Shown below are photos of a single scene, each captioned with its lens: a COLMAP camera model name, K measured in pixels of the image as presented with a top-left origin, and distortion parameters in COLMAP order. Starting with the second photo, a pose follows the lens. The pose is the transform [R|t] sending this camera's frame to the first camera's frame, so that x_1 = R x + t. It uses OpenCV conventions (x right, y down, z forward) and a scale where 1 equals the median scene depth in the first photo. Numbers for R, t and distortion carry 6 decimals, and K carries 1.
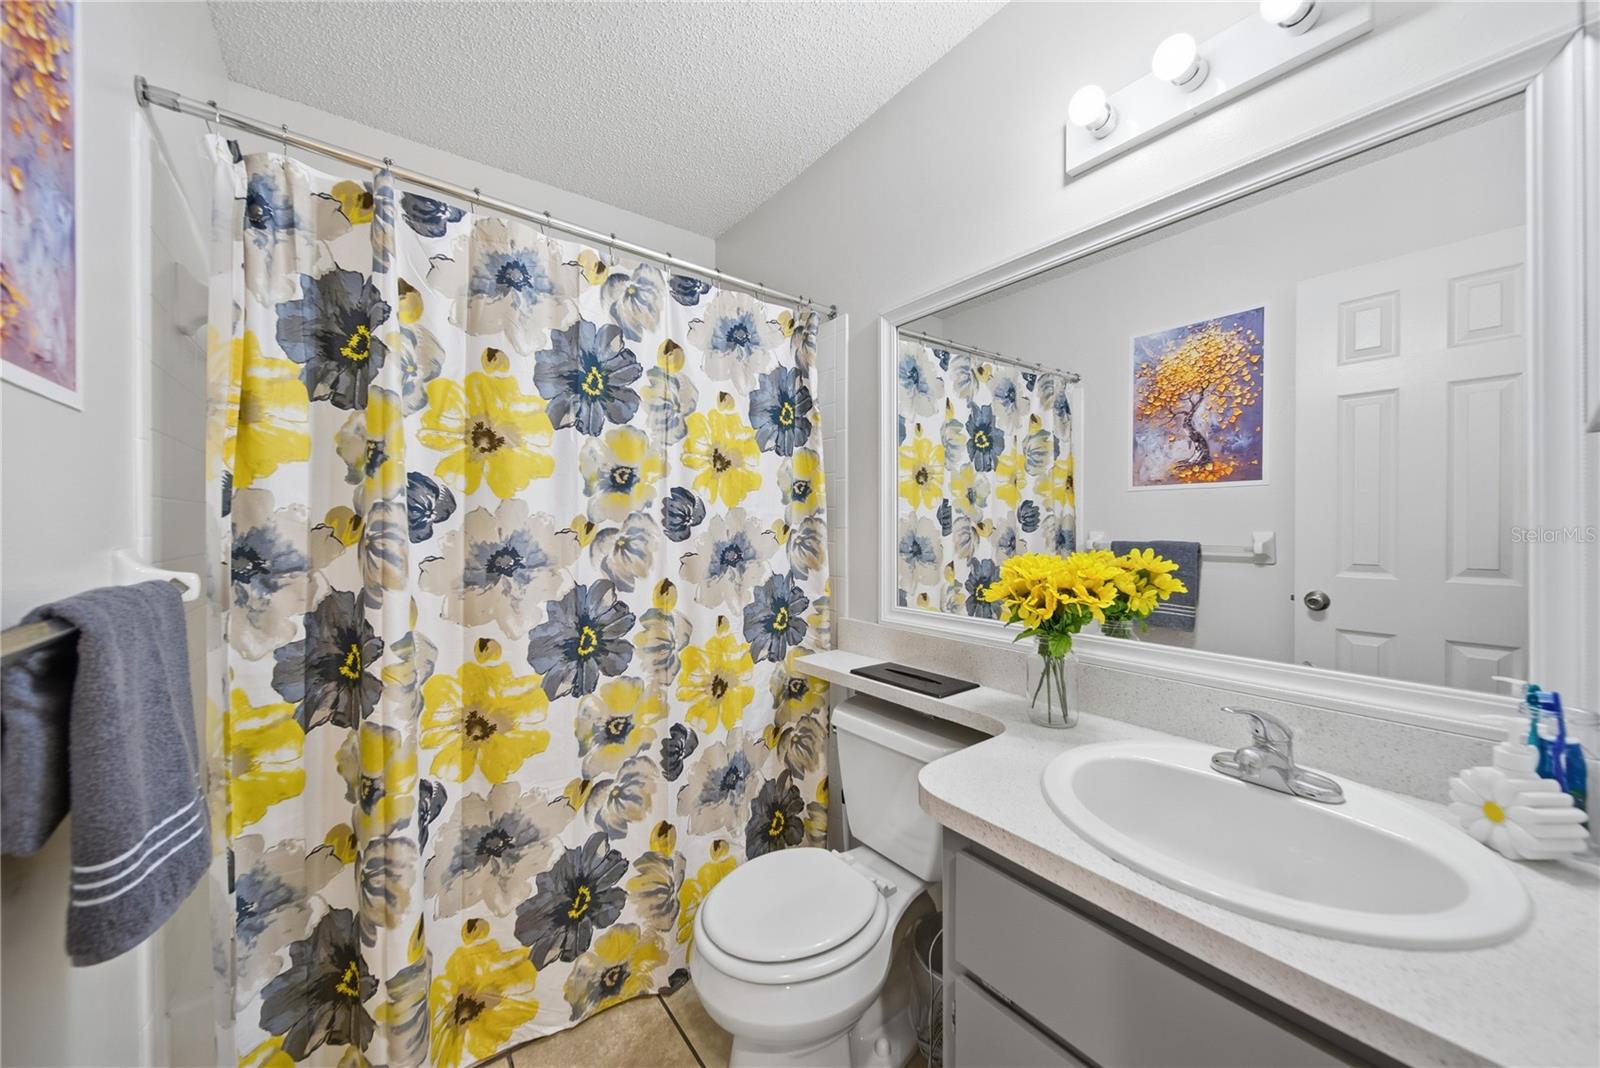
lens RADIAL K [[571.6, 0, 799.7], [0, 571.6, 531.2], [0, 0, 1]] dist [0.000386, -0.001443]
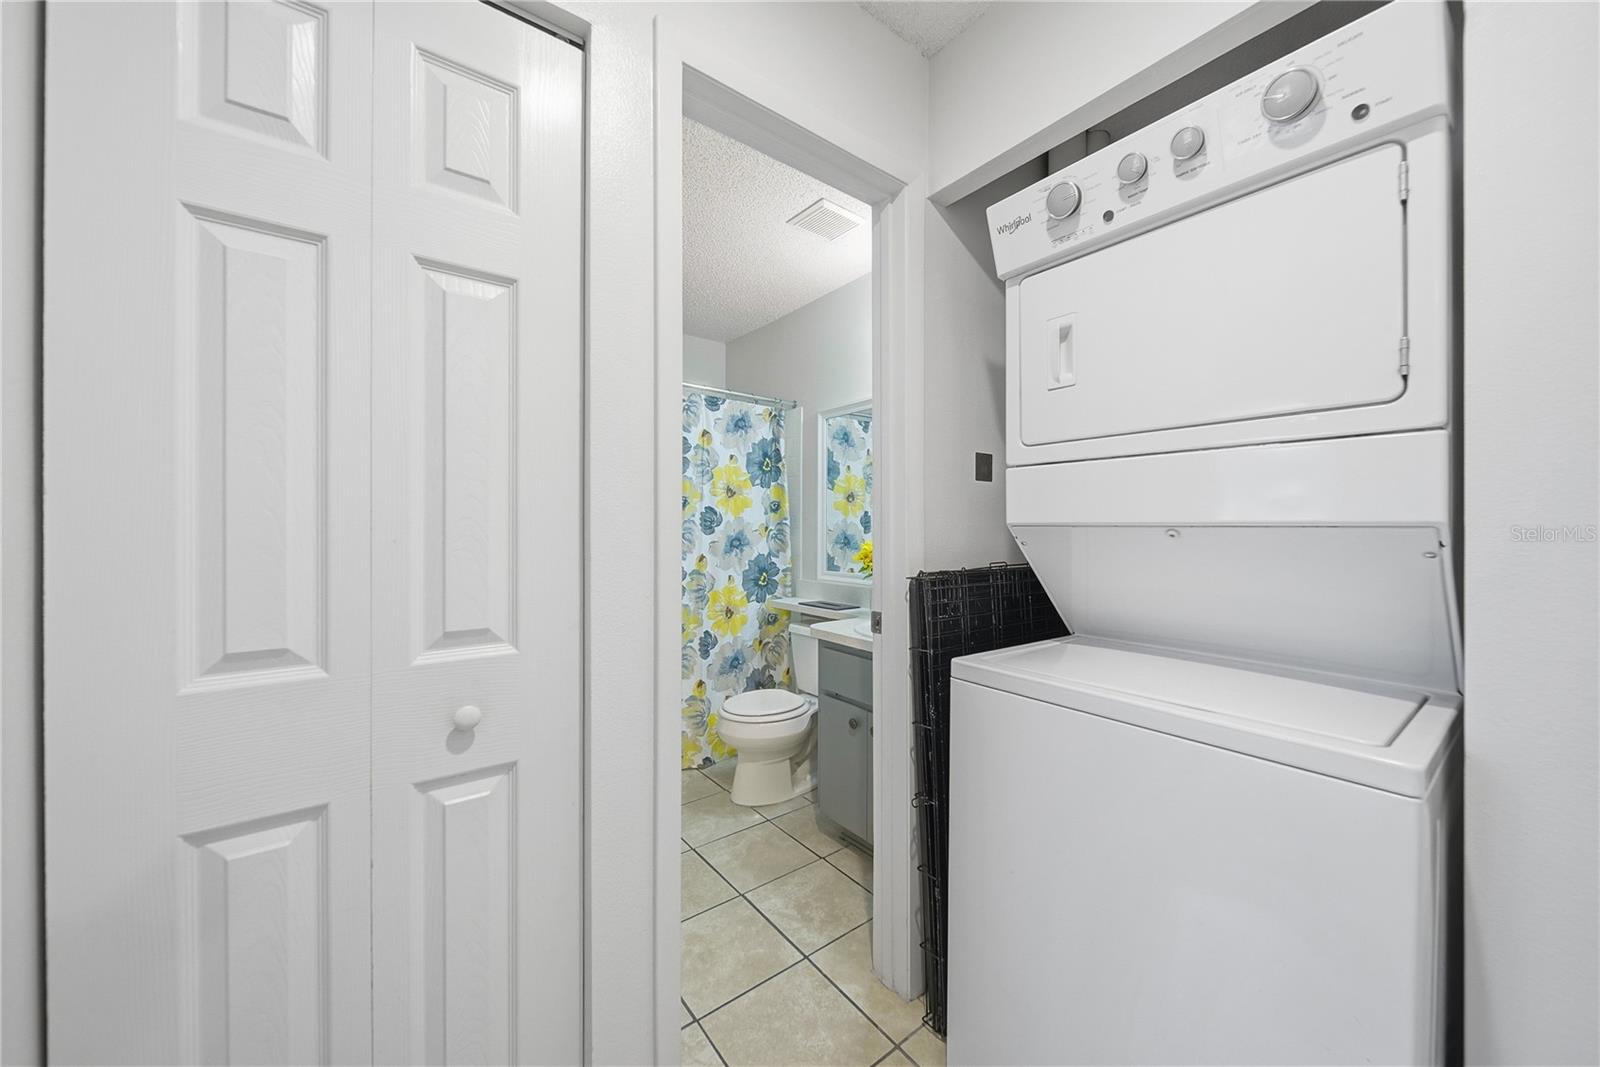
lens RADIAL K [[571.6, 0, 801.6], [0, 571.6, 528.8], [0, 0, 1]] dist [0.000386, -0.001443]
pose [[0.999979, 0.004951, 0.004132, 0.079984], [-0.004919, 0.999959, -0.007601, 0.009567], [-0.004170, 0.007581, 0.999963, -0.798502]]
